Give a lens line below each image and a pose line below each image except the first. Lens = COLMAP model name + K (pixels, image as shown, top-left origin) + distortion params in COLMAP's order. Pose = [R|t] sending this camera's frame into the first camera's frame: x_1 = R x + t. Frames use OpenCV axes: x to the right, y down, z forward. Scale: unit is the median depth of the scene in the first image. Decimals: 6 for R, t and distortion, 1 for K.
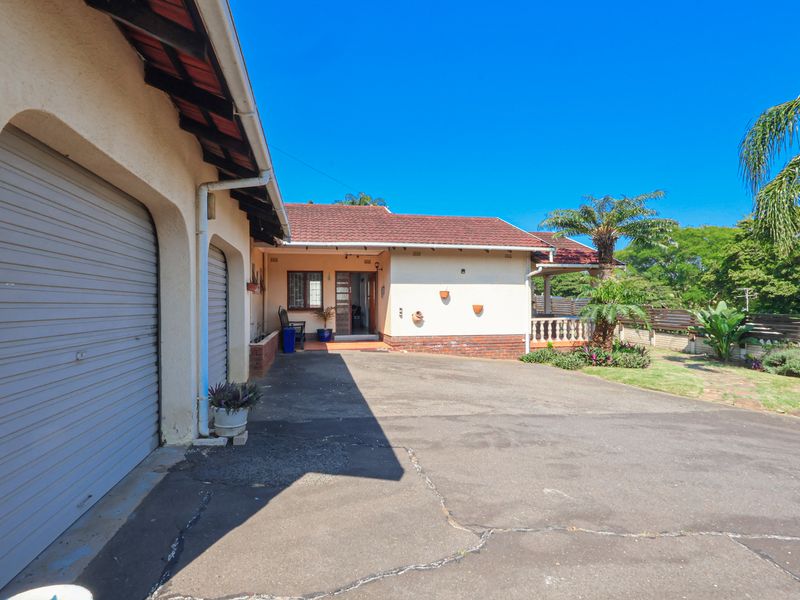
lens RADIAL K [[418.1, 0, 400.7], [0, 418.1, 300.2], [0, 0, 1]] dist [-0.001263, 0.000766]
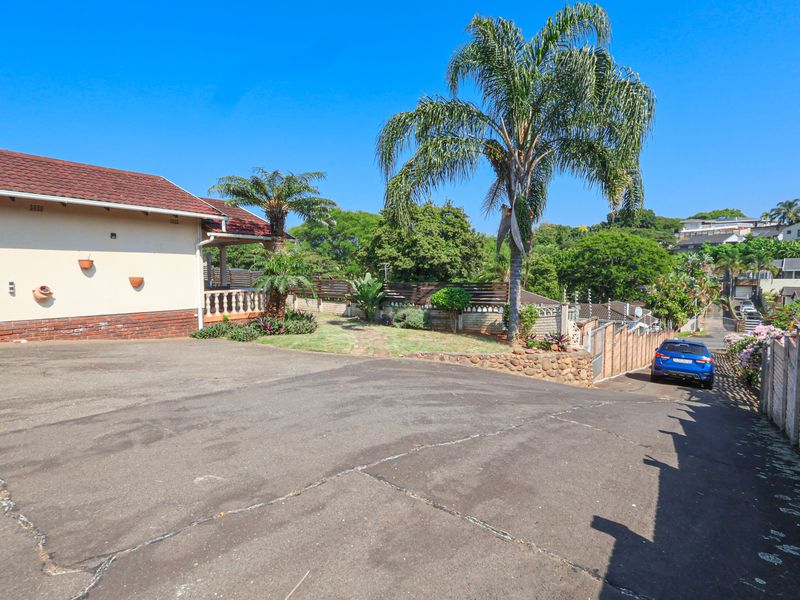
lens RADIAL K [[418.1, 0, 400.7], [0, 418.1, 300.2], [0, 0, 1]] dist [-0.001263, 0.000766]
pose [[0.749048, -0.043379, 0.661094, 0.028712], [-0.000413, 0.997823, 0.065943, 0.002263], [-0.662516, -0.049668, 0.747400, 0.015403]]
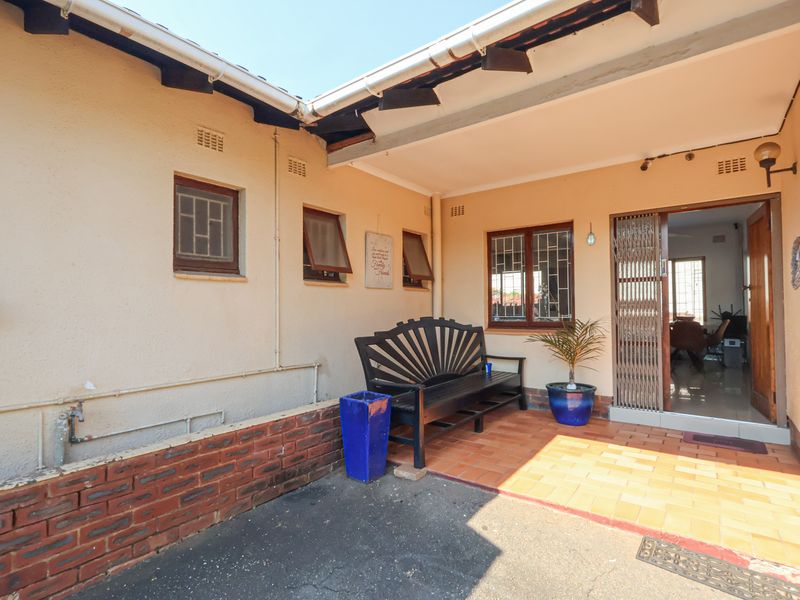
lens RADIAL K [[418.1, 0, 400.7], [0, 418.1, 300.2], [0, 0, 1]] dist [-0.001263, 0.000766]
pose [[0.628563, -0.020959, -0.777476, -0.000050], [0.014513, 0.999779, -0.015219, 0.002150], [0.777623, -0.001718, 0.628728, 0.665302]]
